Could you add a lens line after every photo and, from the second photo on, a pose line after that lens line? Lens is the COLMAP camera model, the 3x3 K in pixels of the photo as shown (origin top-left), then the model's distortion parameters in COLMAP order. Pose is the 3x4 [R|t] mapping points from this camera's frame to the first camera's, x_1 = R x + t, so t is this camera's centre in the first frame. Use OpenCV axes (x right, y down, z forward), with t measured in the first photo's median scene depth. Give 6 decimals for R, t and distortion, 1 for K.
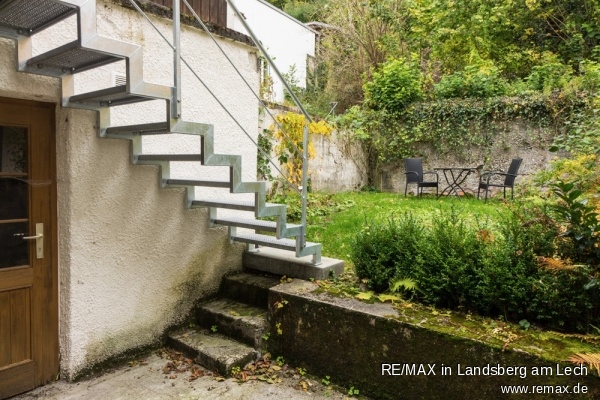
lens RADIAL K [[412.5, 0, 303.8], [0, 412.5, 194.7], [0, 0, 1]] dist [0.008160, -0.014974]
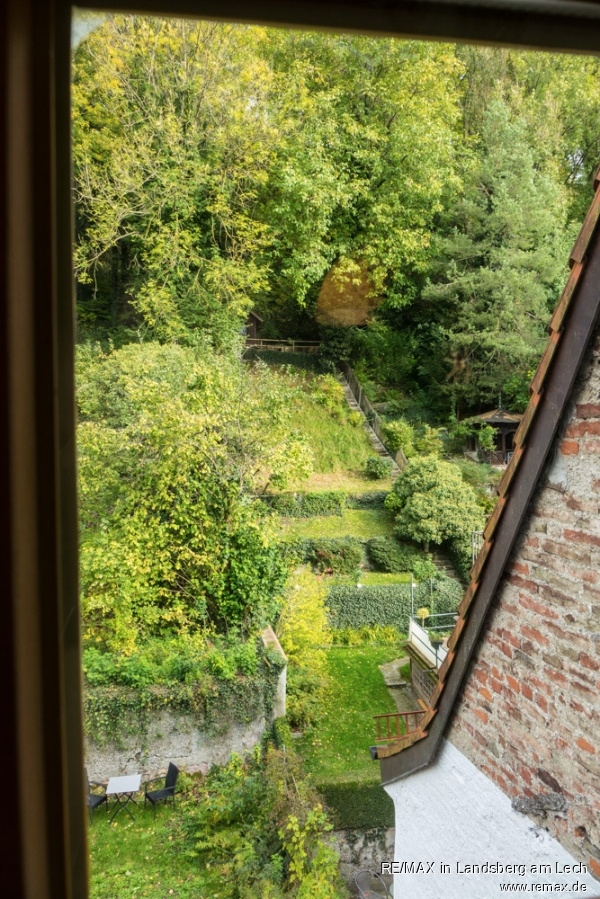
lens RADIAL K [[618.1, 0, 293.5], [0, 618.1, 453.5], [0, 0, 1]] dist [0.008160, -0.014974]
pose [[0.704835, -0.034775, 0.708519, -0.389302], [0.065324, 0.997736, -0.016014, -0.763408], [-0.706358, 0.057571, 0.705510, -0.456062]]
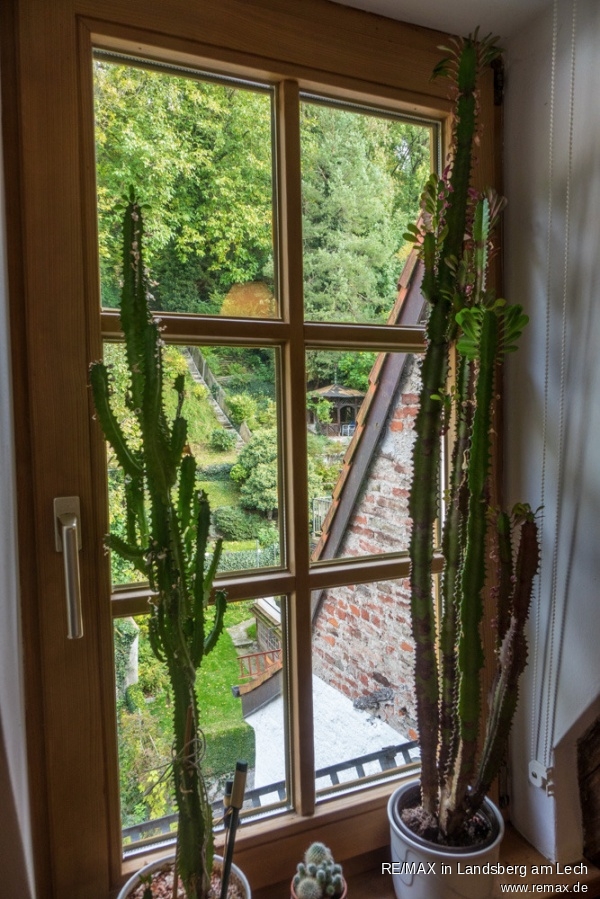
lens RADIAL K [[618.1, 0, 301.7], [0, 618.1, 453.2], [0, 0, 1]] dist [0.008160, -0.014974]
pose [[0.490600, -0.073964, 0.868240, -0.461921], [0.067769, 0.996612, 0.046607, -0.767857], [-0.868746, 0.035974, 0.493950, -0.482777]]
